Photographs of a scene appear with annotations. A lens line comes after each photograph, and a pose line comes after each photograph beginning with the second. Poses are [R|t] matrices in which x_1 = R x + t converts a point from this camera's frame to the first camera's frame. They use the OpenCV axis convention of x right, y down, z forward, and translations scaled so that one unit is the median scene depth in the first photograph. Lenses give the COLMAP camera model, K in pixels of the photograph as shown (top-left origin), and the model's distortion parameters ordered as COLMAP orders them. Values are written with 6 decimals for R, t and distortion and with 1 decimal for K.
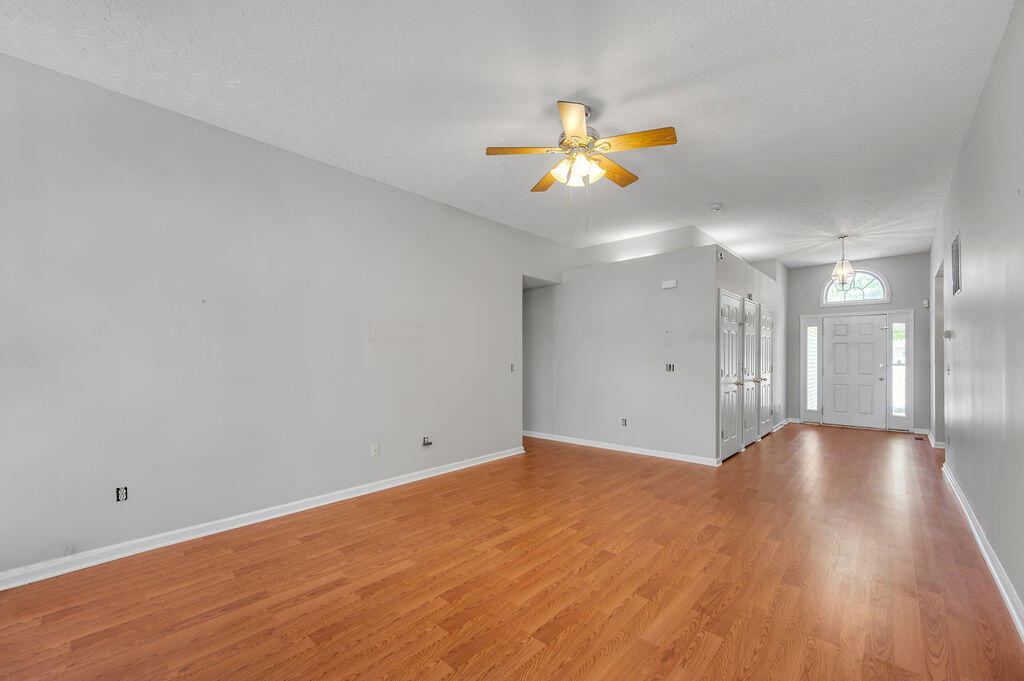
lens RADIAL K [[414.4, 0, 513.8], [0, 414.4, 360.0], [0, 0, 1]] dist [-0.011033, 0.002488]
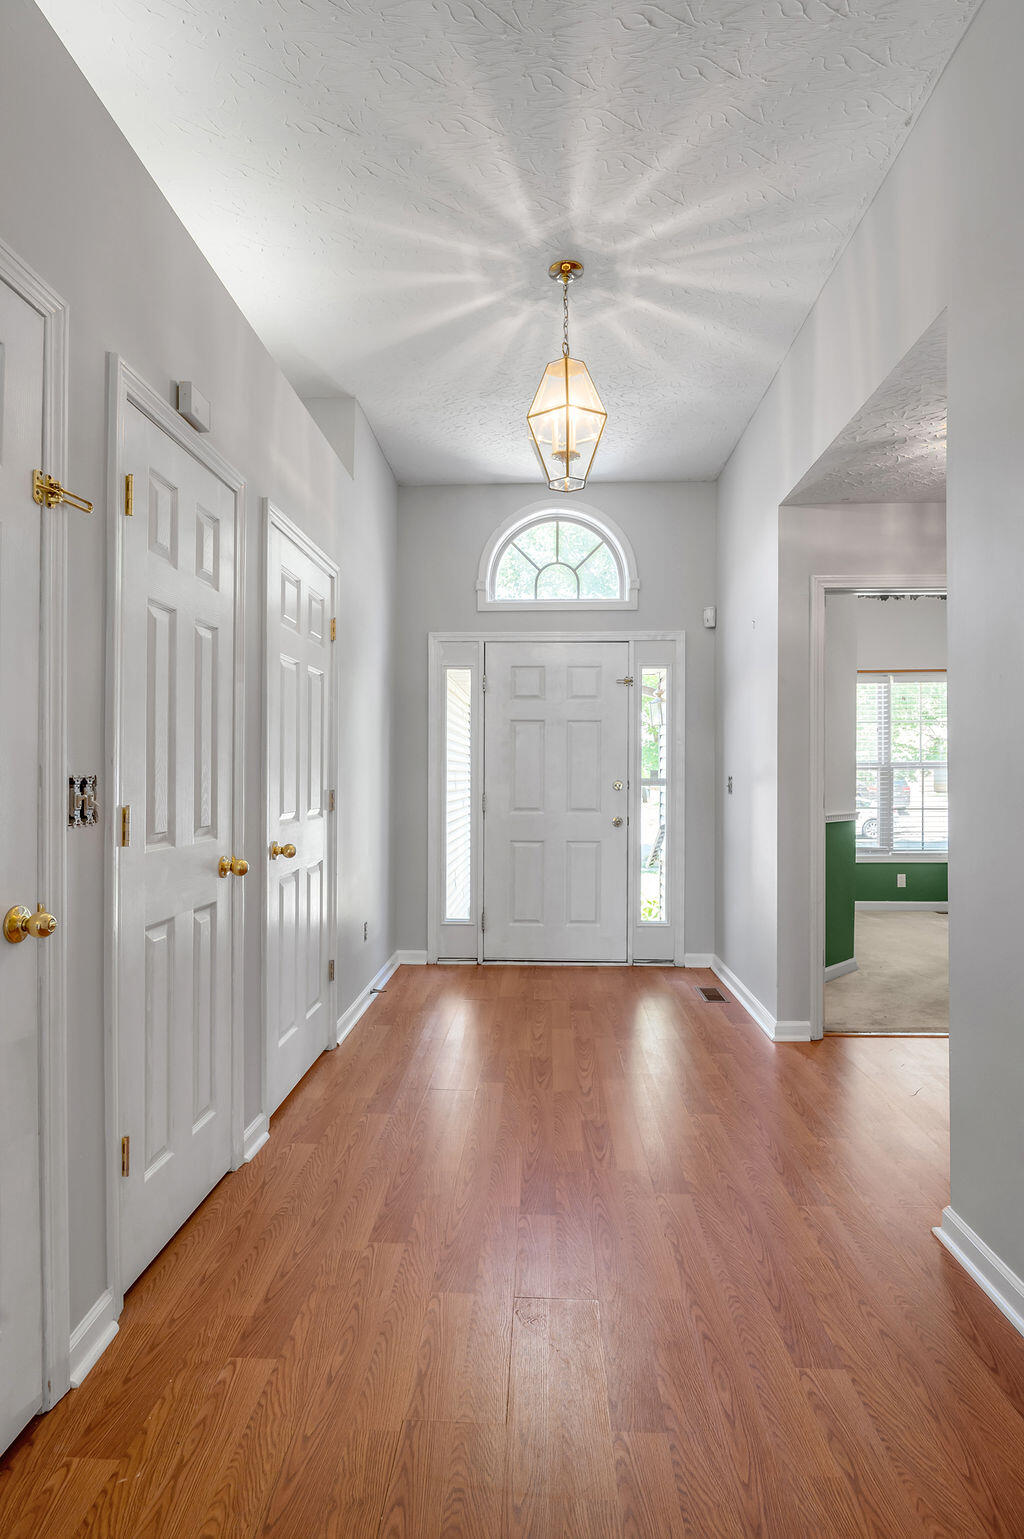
lens RADIAL K [[768.2, 0, 521.3], [0, 768.2, 765.8], [0, 0, 1]] dist [-0.003469, -0.000112]
pose [[0.763117, 0.005775, 0.646234, 0.419850], [-0.001518, 0.999973, -0.007144, 0.002057], [-0.646258, 0.004471, 0.763106, 0.573569]]
